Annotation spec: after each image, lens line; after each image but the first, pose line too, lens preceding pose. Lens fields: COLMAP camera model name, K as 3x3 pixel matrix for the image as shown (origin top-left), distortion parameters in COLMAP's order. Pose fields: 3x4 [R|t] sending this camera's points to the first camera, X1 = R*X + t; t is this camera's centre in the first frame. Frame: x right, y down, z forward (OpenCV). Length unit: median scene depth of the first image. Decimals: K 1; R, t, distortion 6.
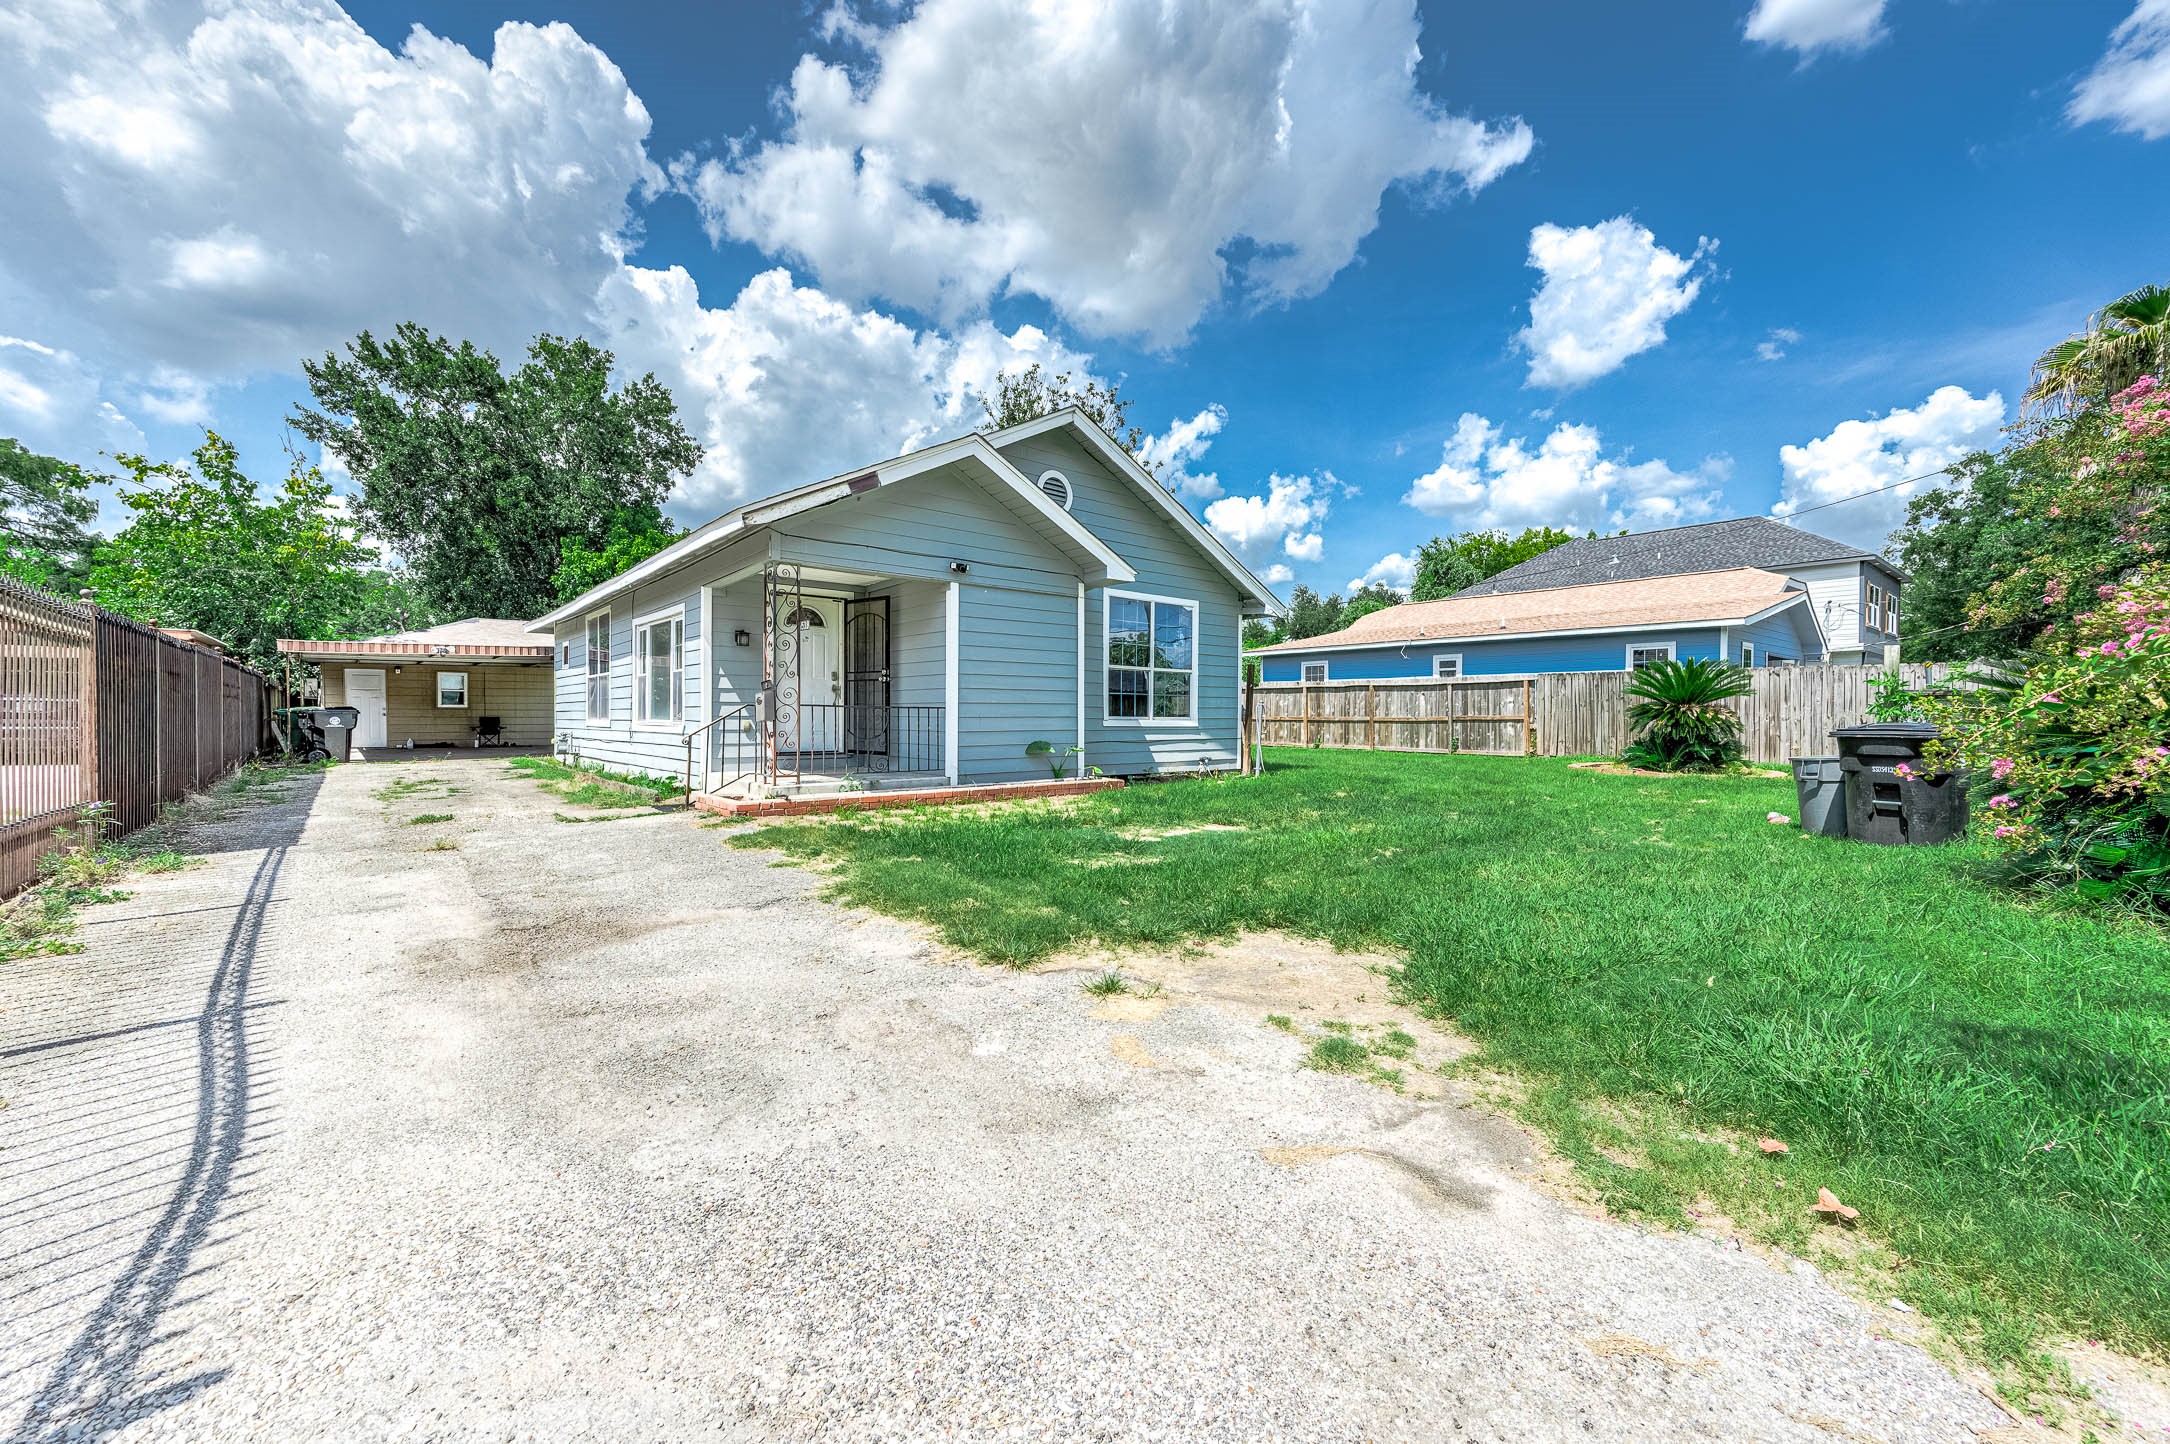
lens RADIAL K [[850.5, 0, 1091.0], [0, 850.5, 723.4], [0, 0, 1]] dist [0.008135, 0.000401]
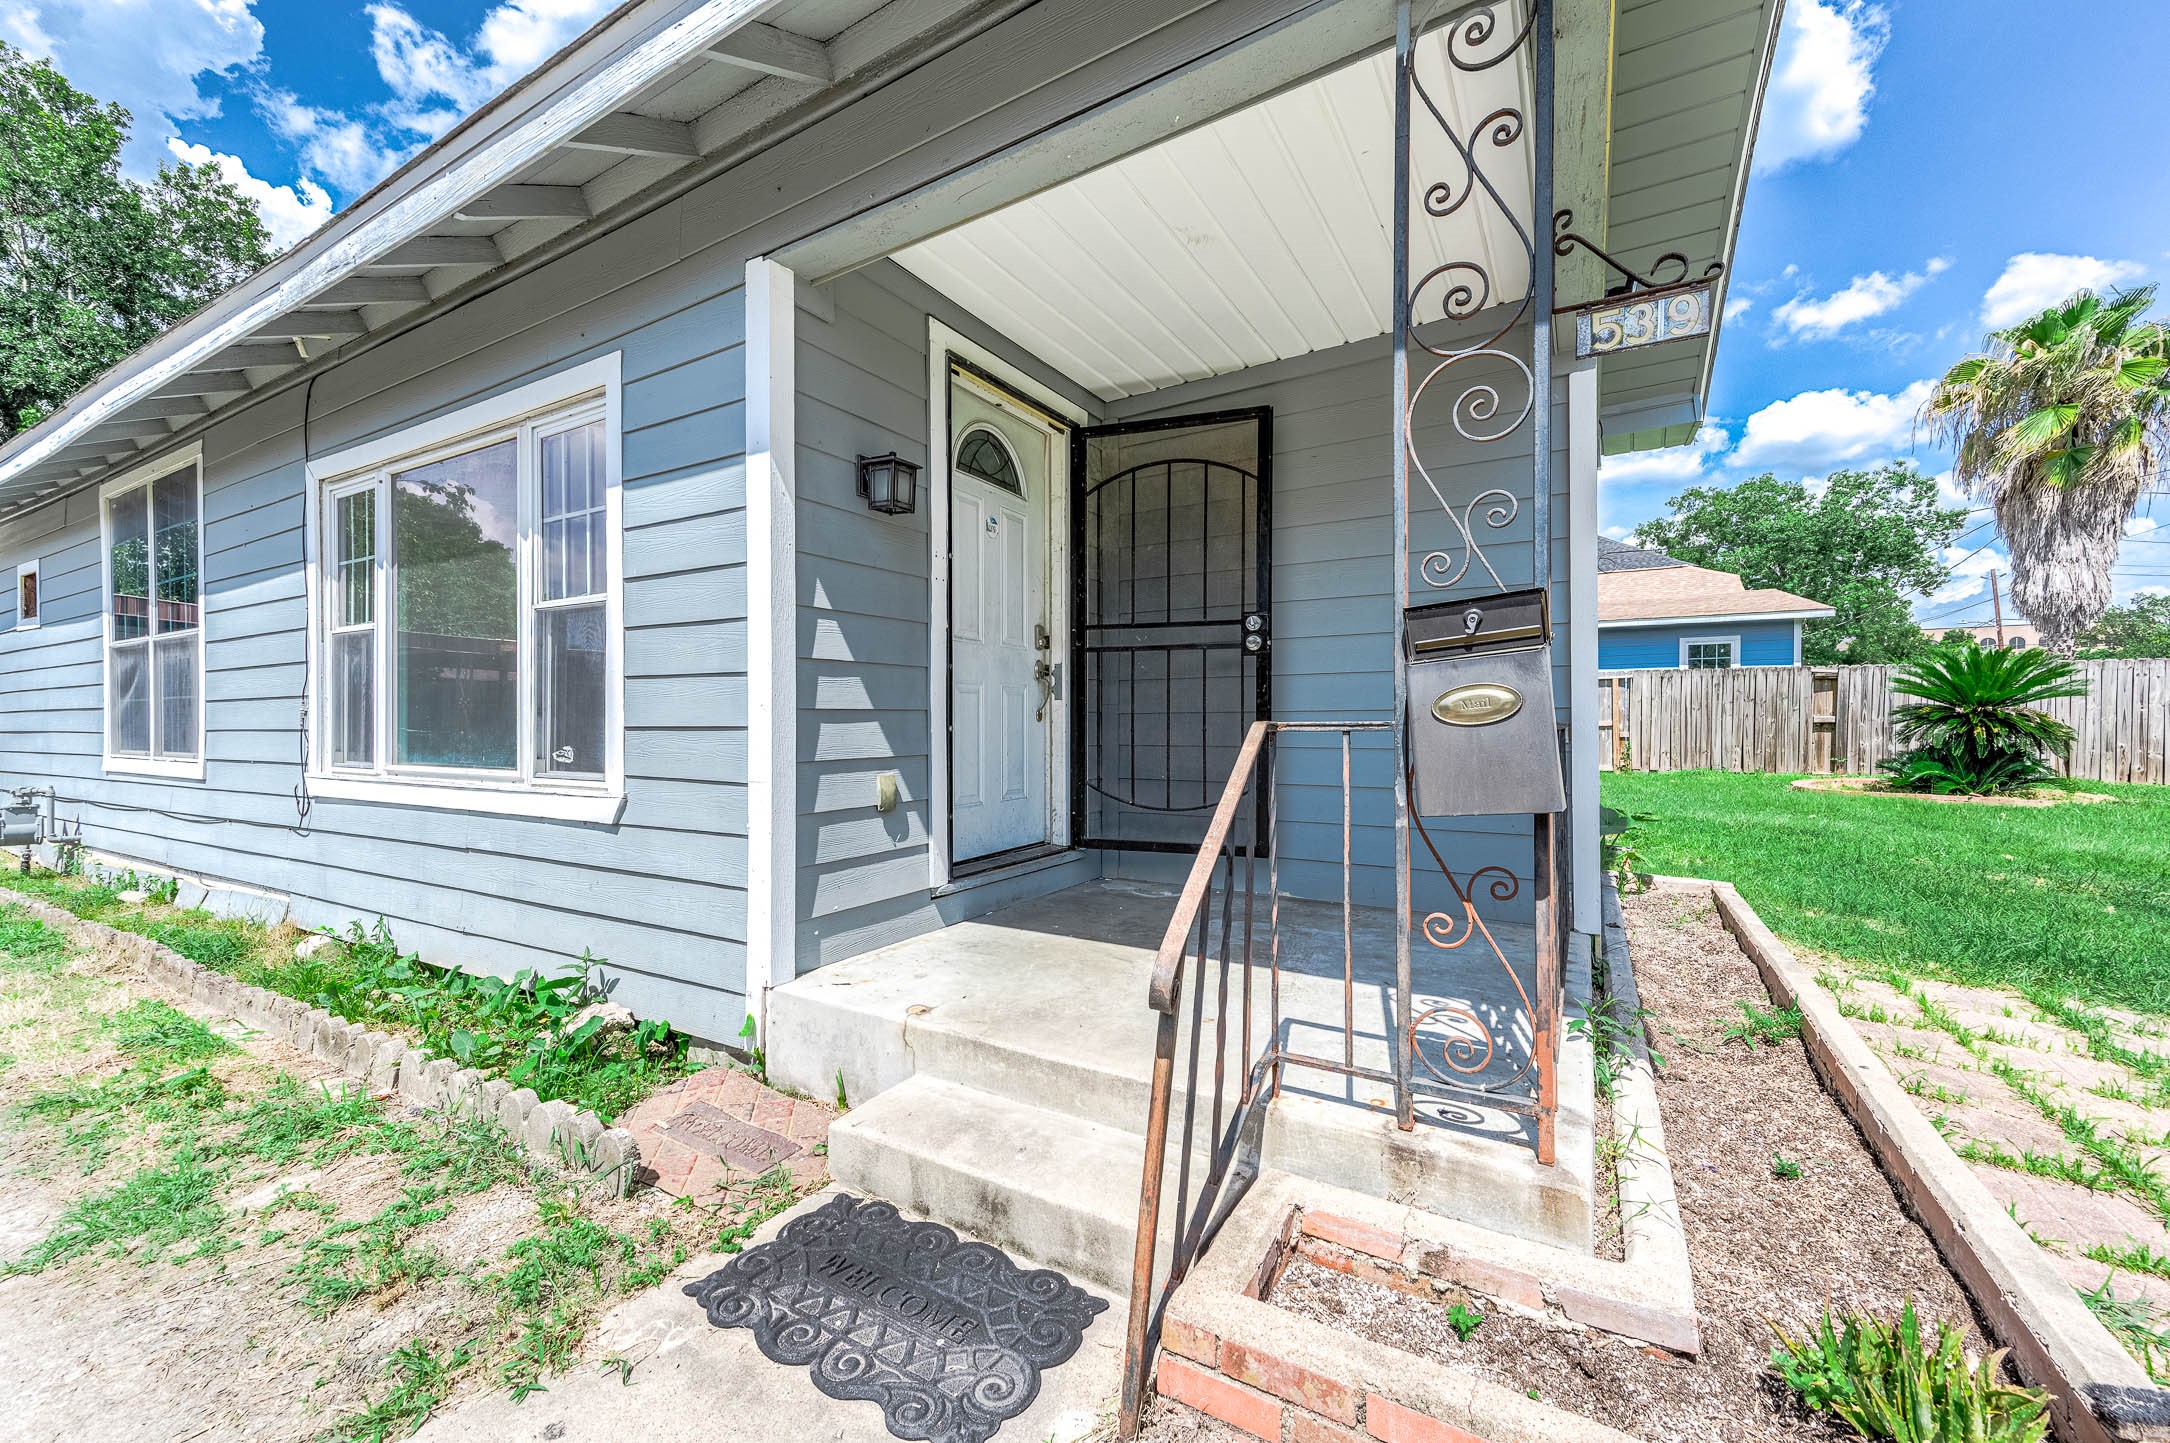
lens RADIAL K [[850.5, 0, 1080.2], [0, 850.5, 719.7], [0, 0, 1]] dist [0.008135, 0.000401]
pose [[0.944074, -0.009035, 0.329609, -0.329638], [0.012282, 0.999894, -0.007767, -0.013816], [-0.329504, 0.011381, 0.944086, 0.530236]]
